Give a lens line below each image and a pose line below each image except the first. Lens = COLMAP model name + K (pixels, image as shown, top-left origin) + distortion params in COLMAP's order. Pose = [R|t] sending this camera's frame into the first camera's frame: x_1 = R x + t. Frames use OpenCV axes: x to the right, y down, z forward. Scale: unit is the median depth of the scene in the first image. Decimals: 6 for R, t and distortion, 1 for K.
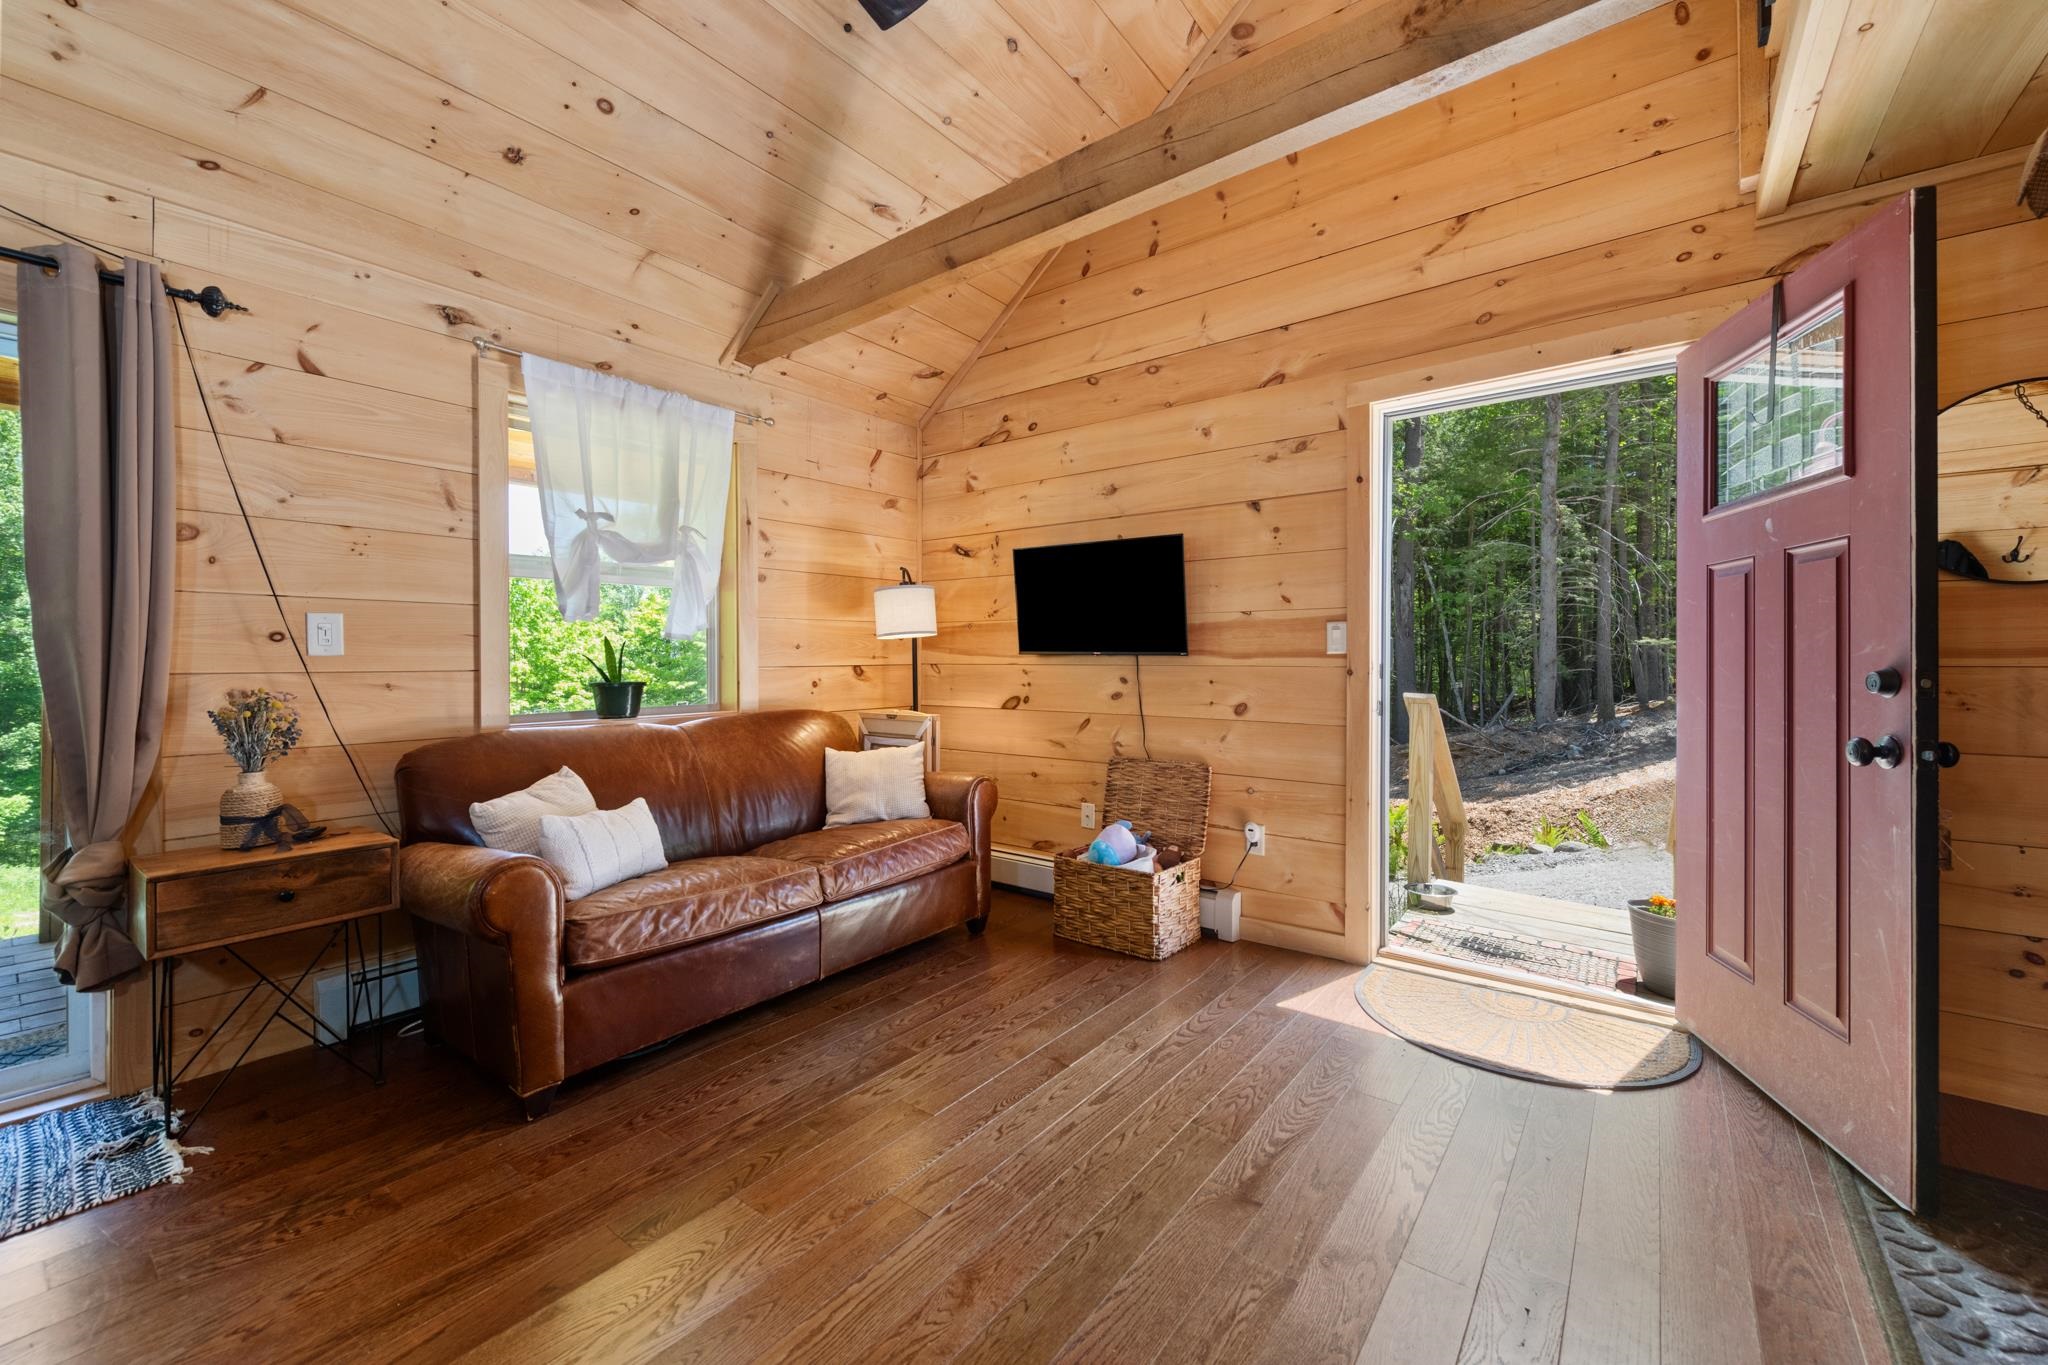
lens RADIAL K [[794.9, 0, 1037.9], [0, 794.9, 661.1], [0, 0, 1]] dist [0.005030, -0.001926]
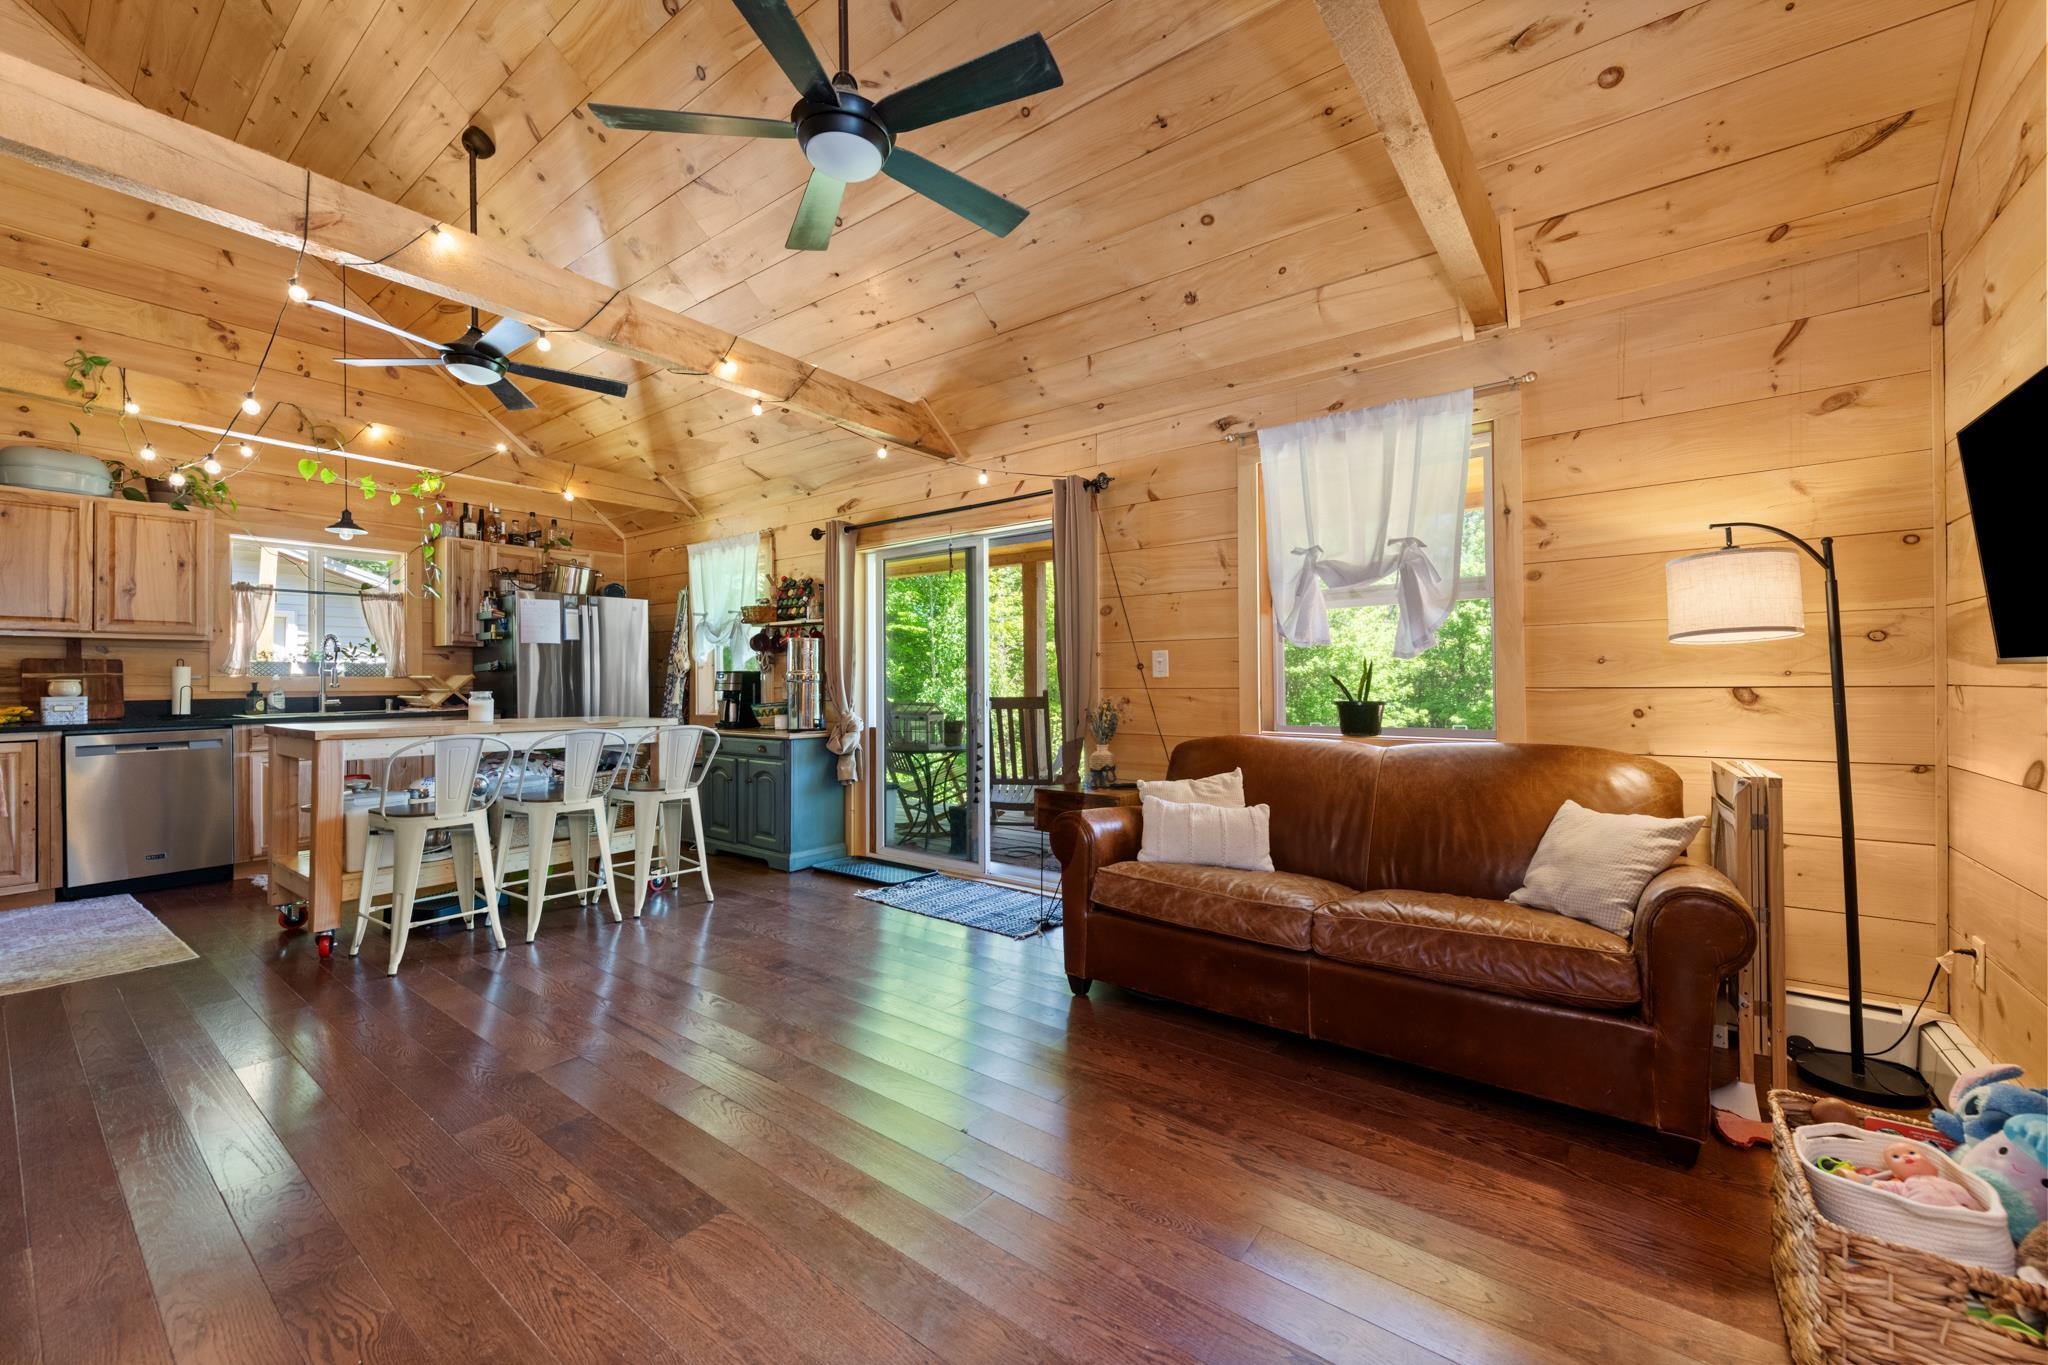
lens RADIAL K [[794.9, 0, 1033.1], [0, 794.9, 681.3], [0, 0, 1]] dist [0.005030, -0.001926]
pose [[-0.004126, 0.002862, -0.999987, 0.574096], [0.002386, 0.999993, 0.002853, -0.003060], [0.999989, -0.002374, -0.004132, 0.640623]]
